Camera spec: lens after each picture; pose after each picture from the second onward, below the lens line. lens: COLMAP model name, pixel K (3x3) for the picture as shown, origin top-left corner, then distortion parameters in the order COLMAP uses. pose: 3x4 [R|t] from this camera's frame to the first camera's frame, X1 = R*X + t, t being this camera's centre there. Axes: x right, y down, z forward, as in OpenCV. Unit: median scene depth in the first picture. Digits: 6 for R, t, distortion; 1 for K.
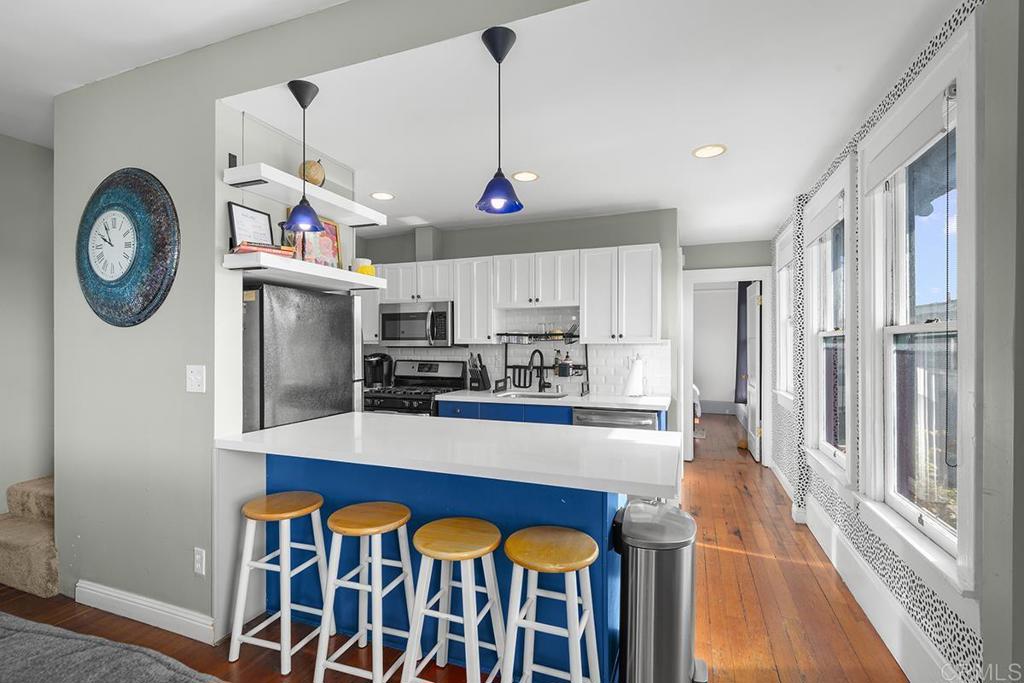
lens RADIAL K [[467.2, 0, 512.0], [0, 467.2, 341.5], [0, 0, 1]] dist [0.000007, -0.000004]
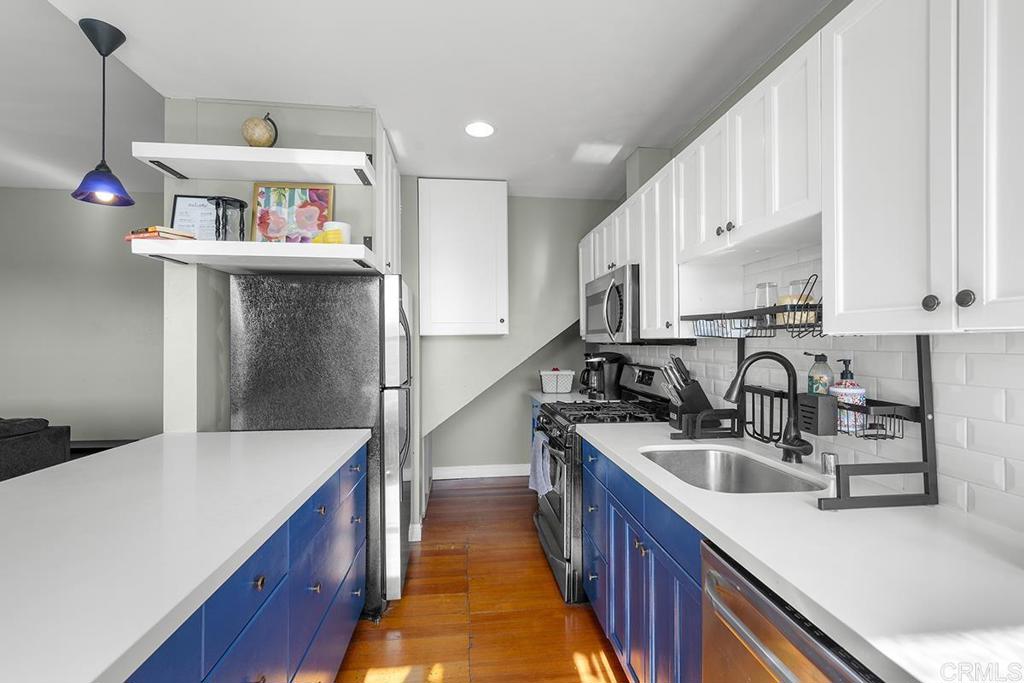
lens RADIAL K [[433.6, 0, 512.0], [0, 433.6, 341.5], [0, 0, 1]] dist [0.000614, 0.000107]
pose [[0.453152, 0.000948, -0.891433, 0.286497], [0.003511, 0.999990, 0.002848, 0.006773], [0.891426, -0.004420, 0.453144, 0.640422]]
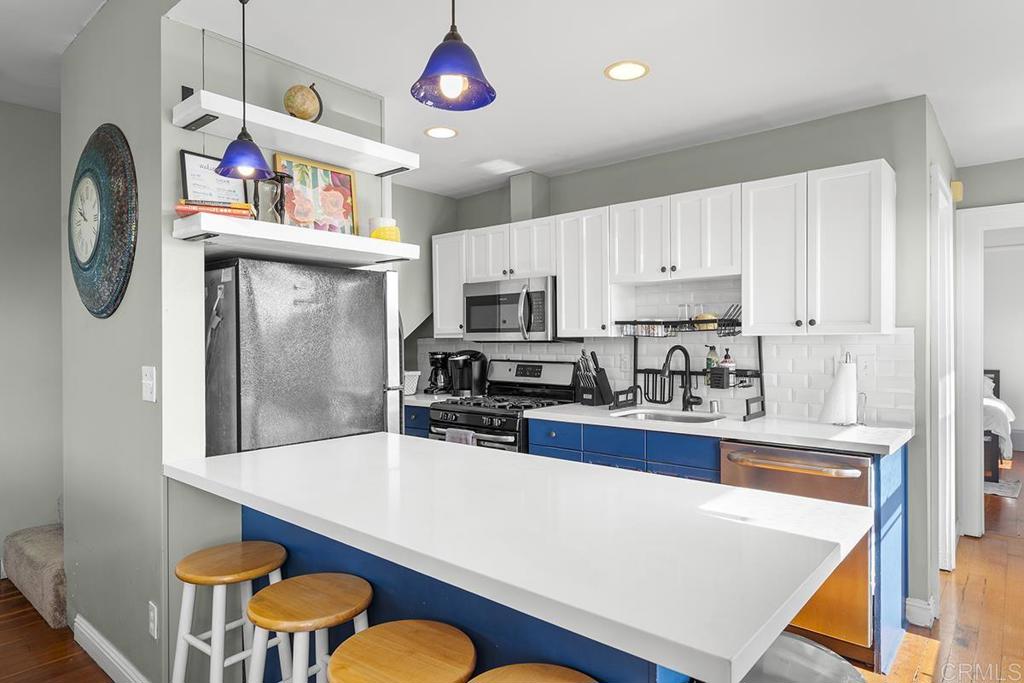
lens RADIAL K [[600.5, 0, 512.0], [0, 600.5, 341.5], [0, 0, 1]] dist [0.001792, 0.000489]
pose [[0.942228, -0.002587, -0.334962, 0.116272], [0.006740, 0.999914, 0.011238, 0.001116], [0.334904, -0.012846, 0.942165, 0.137863]]
